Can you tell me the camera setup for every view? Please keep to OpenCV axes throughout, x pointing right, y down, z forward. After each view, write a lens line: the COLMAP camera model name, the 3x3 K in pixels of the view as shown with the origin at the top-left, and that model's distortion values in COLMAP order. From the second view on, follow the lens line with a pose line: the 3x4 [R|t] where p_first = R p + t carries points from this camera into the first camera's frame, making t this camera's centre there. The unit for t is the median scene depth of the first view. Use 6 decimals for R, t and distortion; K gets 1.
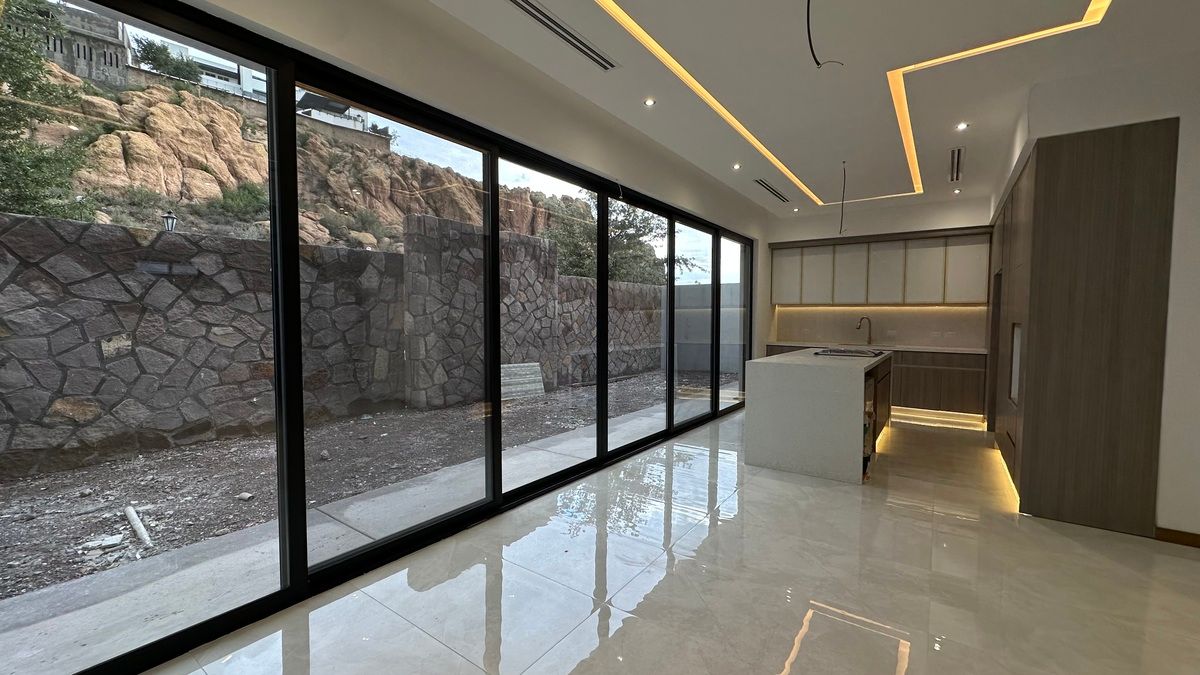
lens RADIAL K [[477.6, 0, 599.7], [0, 477.6, 336.8], [0, 0, 1]] dist [0.000403, -0.000266]
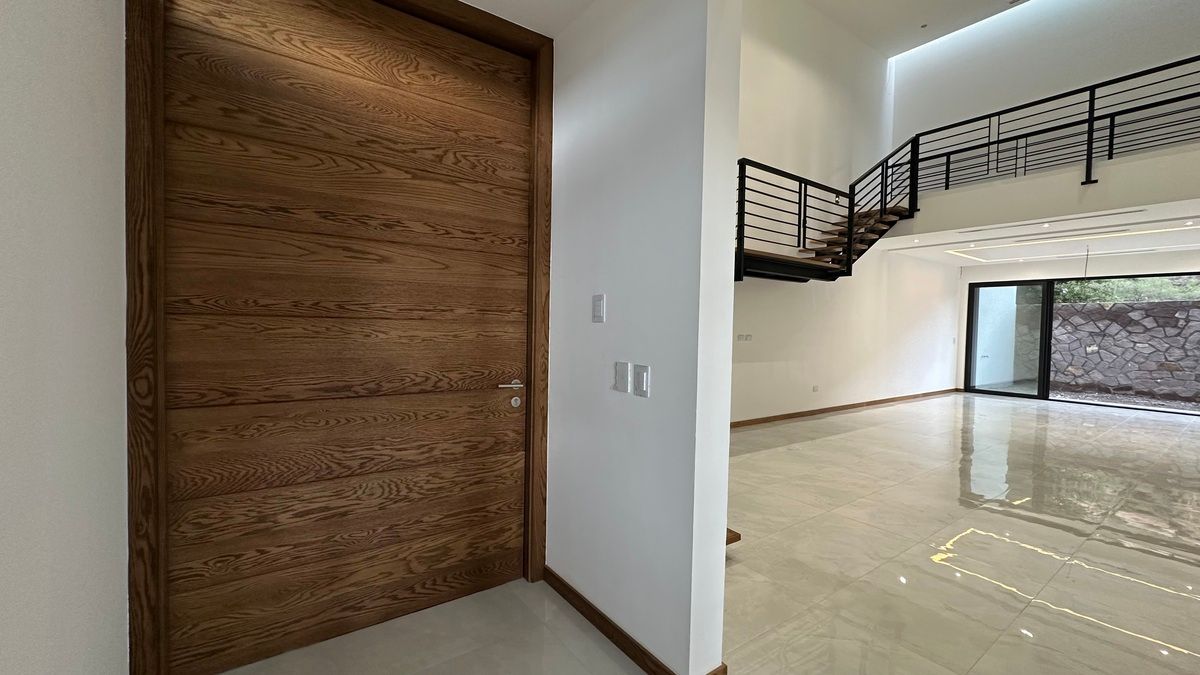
lens RADIAL K [[477.6, 0, 599.3], [0, 477.6, 337.9], [0, 0, 1]] dist [0.000403, -0.000266]
pose [[-0.320617, 0.012441, -0.947127, 1.730722], [-0.065424, 0.997235, 0.035246, 0.031475], [0.944947, 0.073265, -0.318916, -0.533878]]
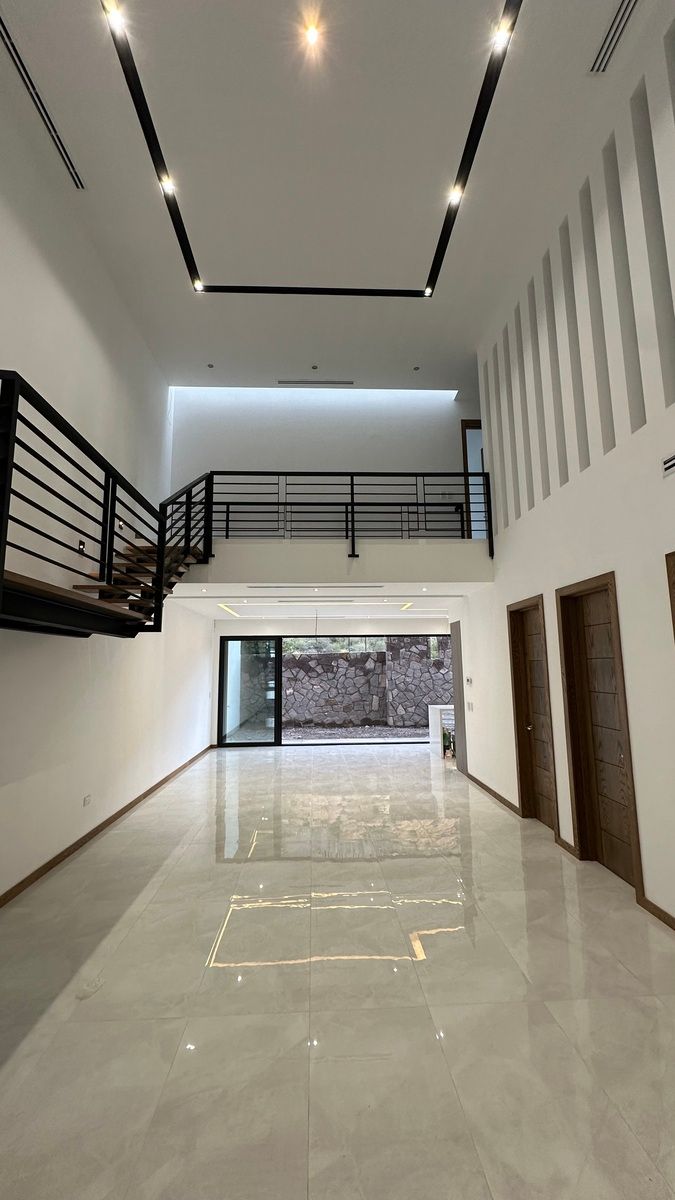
lens RADIAL K [[477.6, 0, 336.6], [0, 477.6, 597.0], [0, 0, 1]] dist [0.000403, -0.000266]
pose [[0.624883, -0.127392, -0.770255, 1.294443], [-0.018694, 0.983873, -0.177887, -0.031020], [0.780494, 0.125558, 0.612424, -0.595080]]
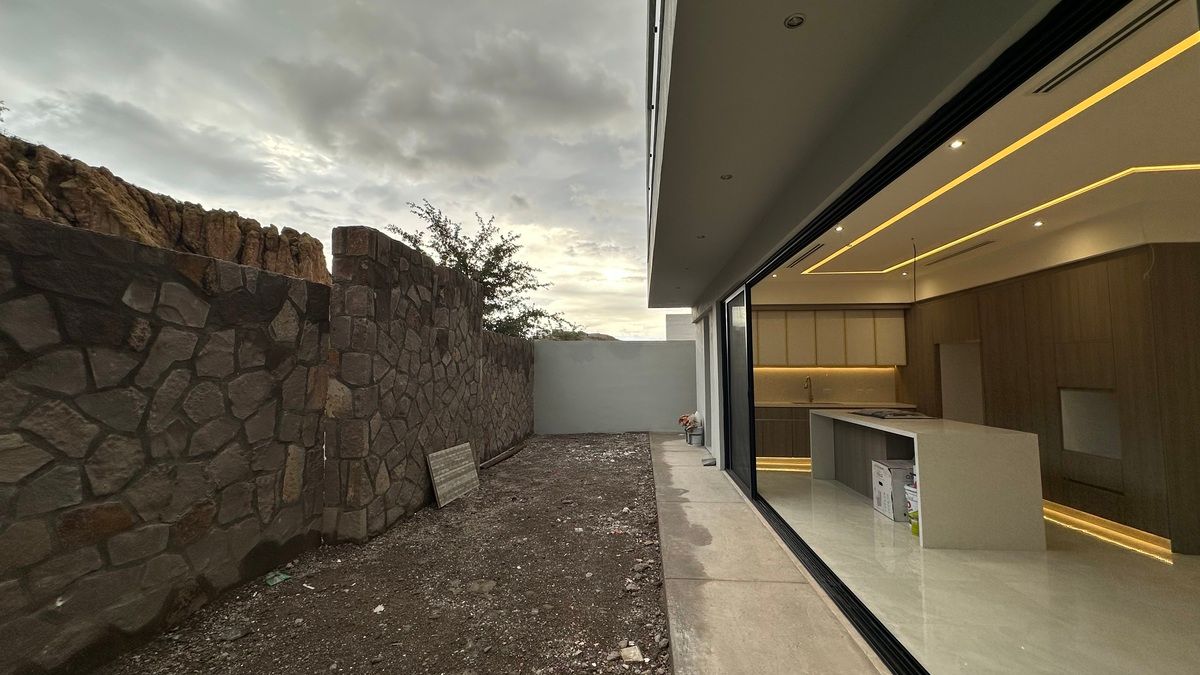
lens RADIAL K [[477.6, 0, 601.8], [0, 477.6, 335.9], [0, 0, 1]] dist [0.000403, -0.000266]
pose [[0.860329, 0.028813, 0.508925, -0.476904], [0.028457, 0.994129, -0.104390, -0.039425], [-0.508945, 0.104292, 0.854458, 0.336593]]
